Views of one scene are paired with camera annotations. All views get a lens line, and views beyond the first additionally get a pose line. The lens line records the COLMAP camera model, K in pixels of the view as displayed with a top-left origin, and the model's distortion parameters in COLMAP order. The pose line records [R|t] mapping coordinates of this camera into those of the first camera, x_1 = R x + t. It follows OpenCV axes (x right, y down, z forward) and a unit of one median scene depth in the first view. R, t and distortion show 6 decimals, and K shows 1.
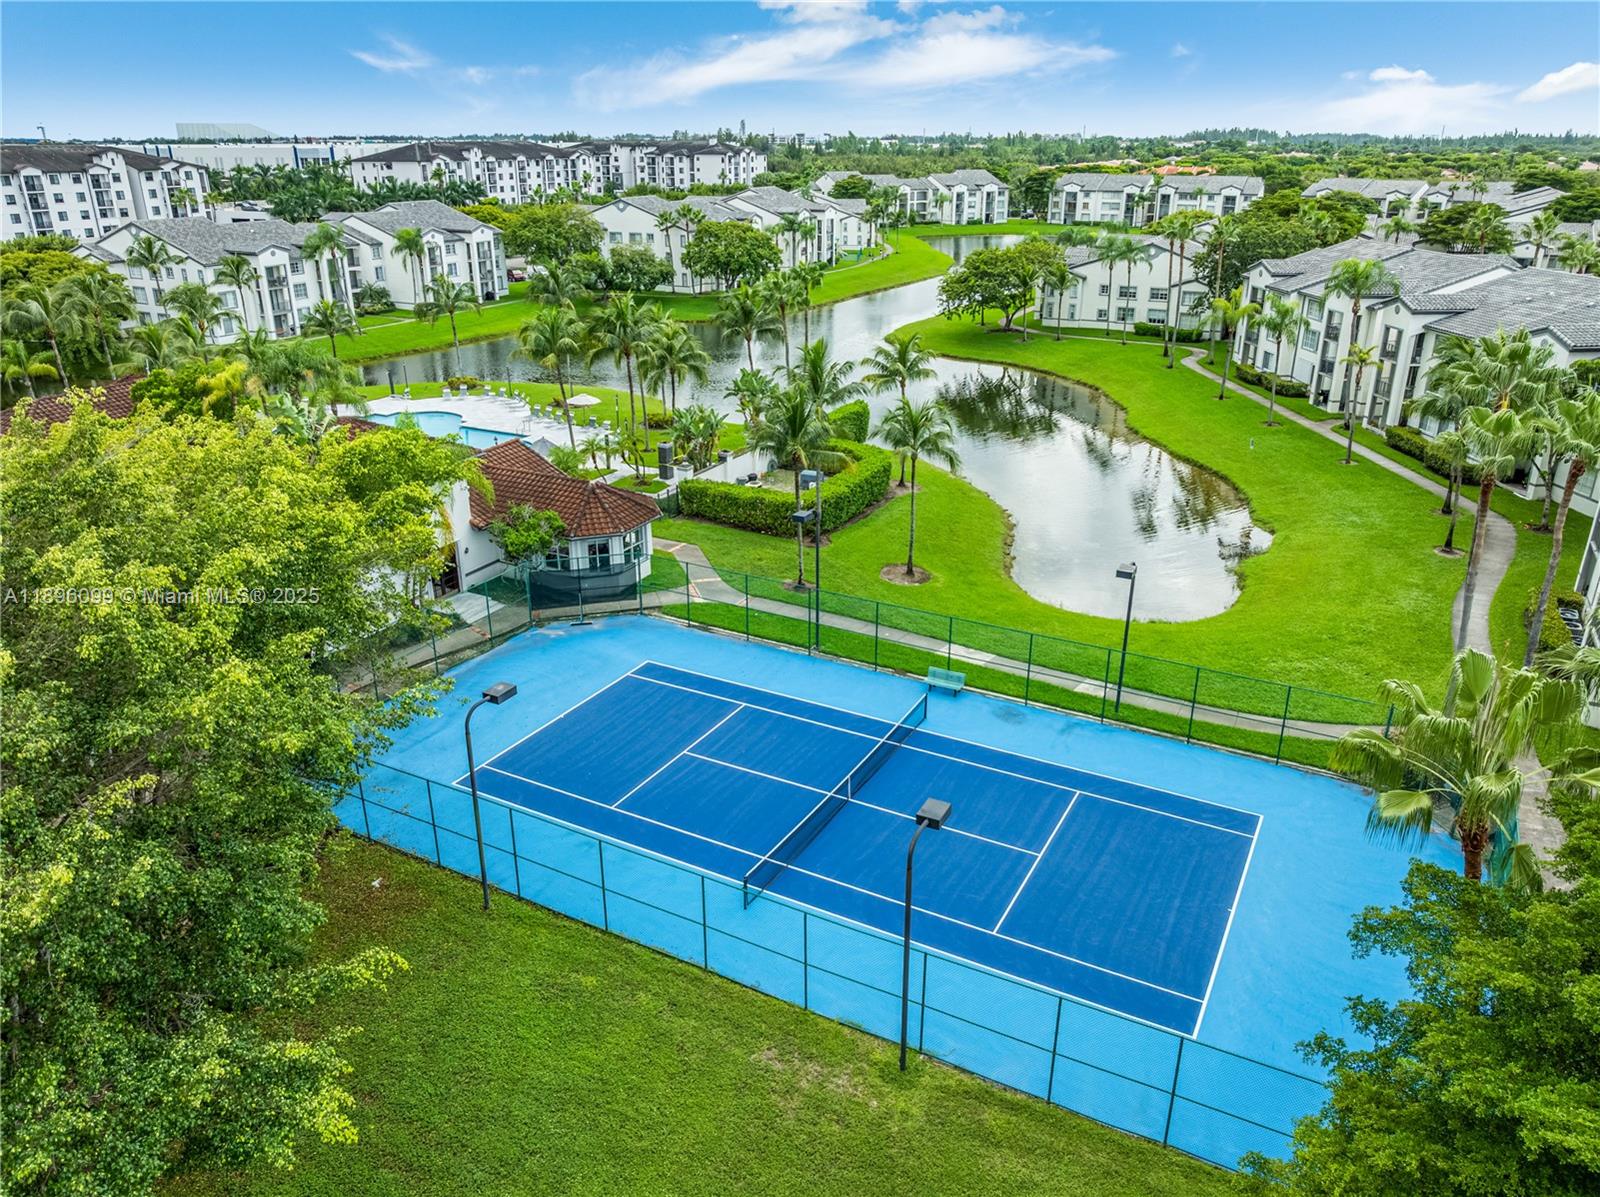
lens RADIAL K [[1132.3, 0, 800.0], [0, 1132.3, 598.5], [0, 0, 1]] dist [-0.015617, -0.000217]
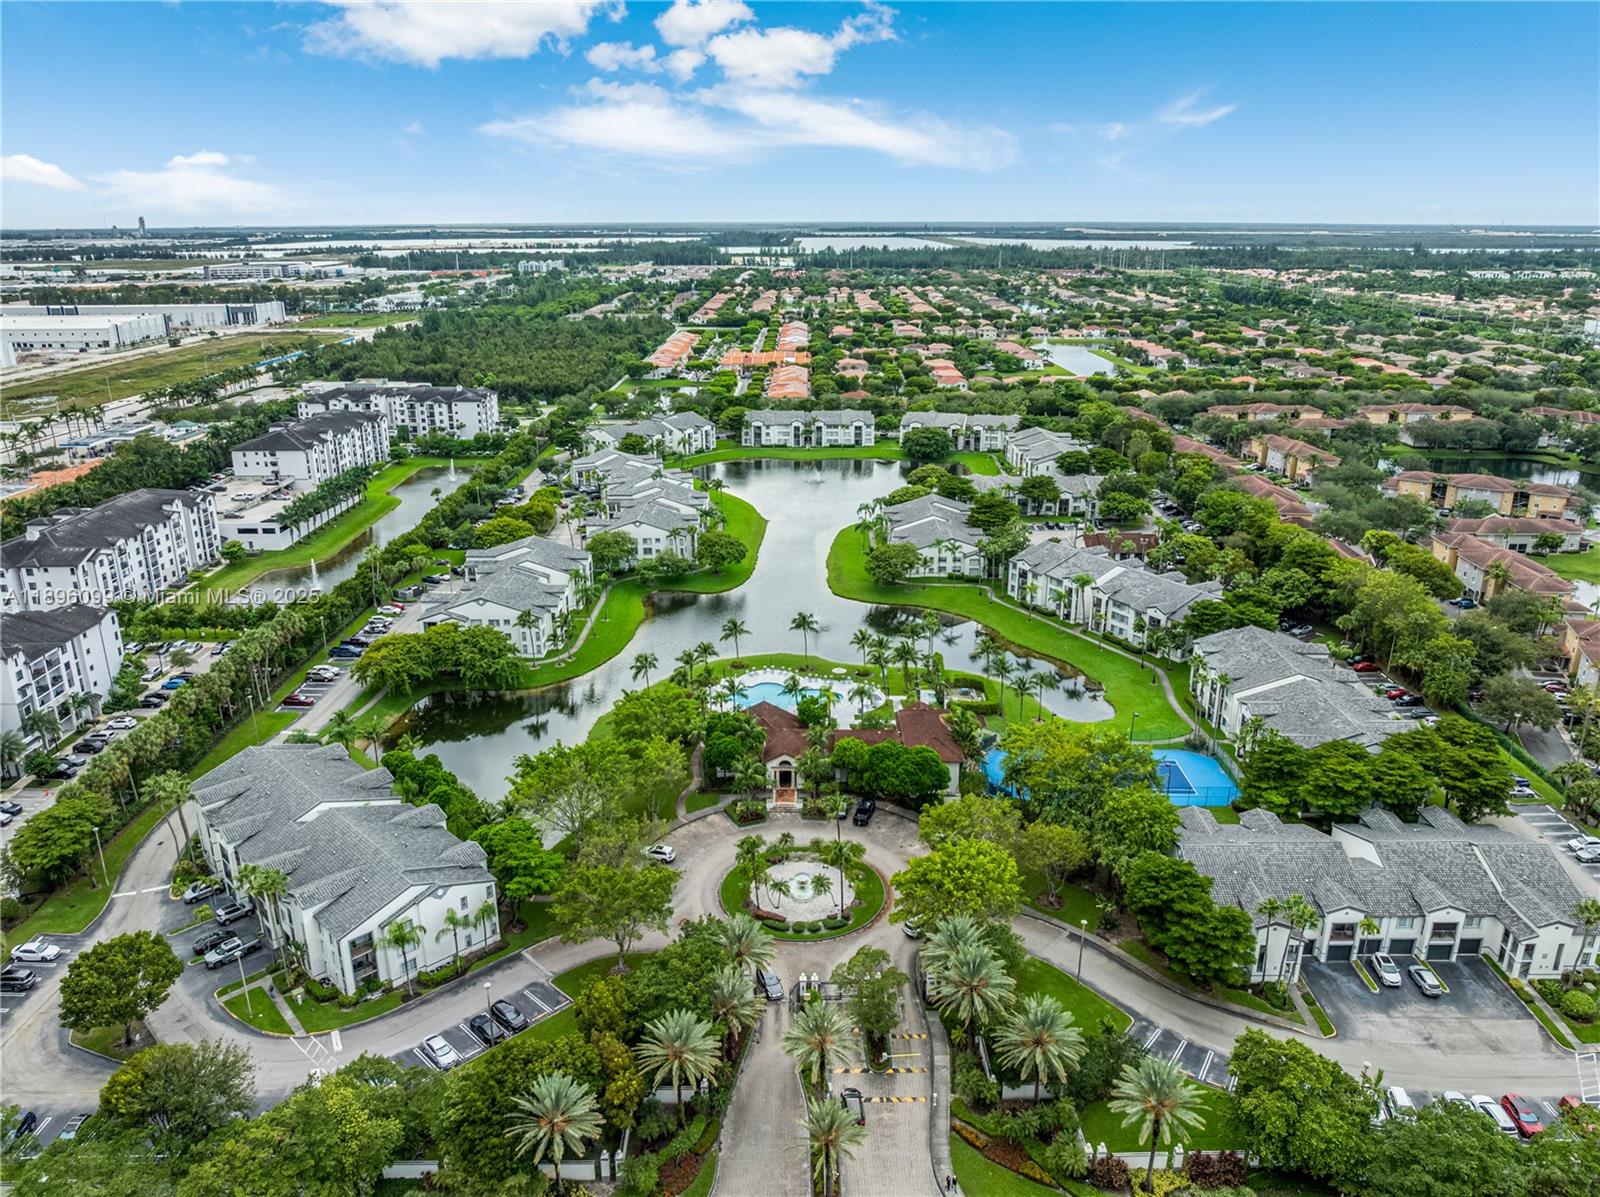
lens RADIAL K [[1150.6, 0, 800.0], [0, 1150.6, 598.5], [0, 0, 1]] dist [-0.006263, -0.049513]
pose [[0.885567, -0.148411, 0.440166, -0.419144], [0.175499, 0.984251, -0.021226, -0.091551], [-0.430083, 0.096046, 0.897666, -0.379544]]
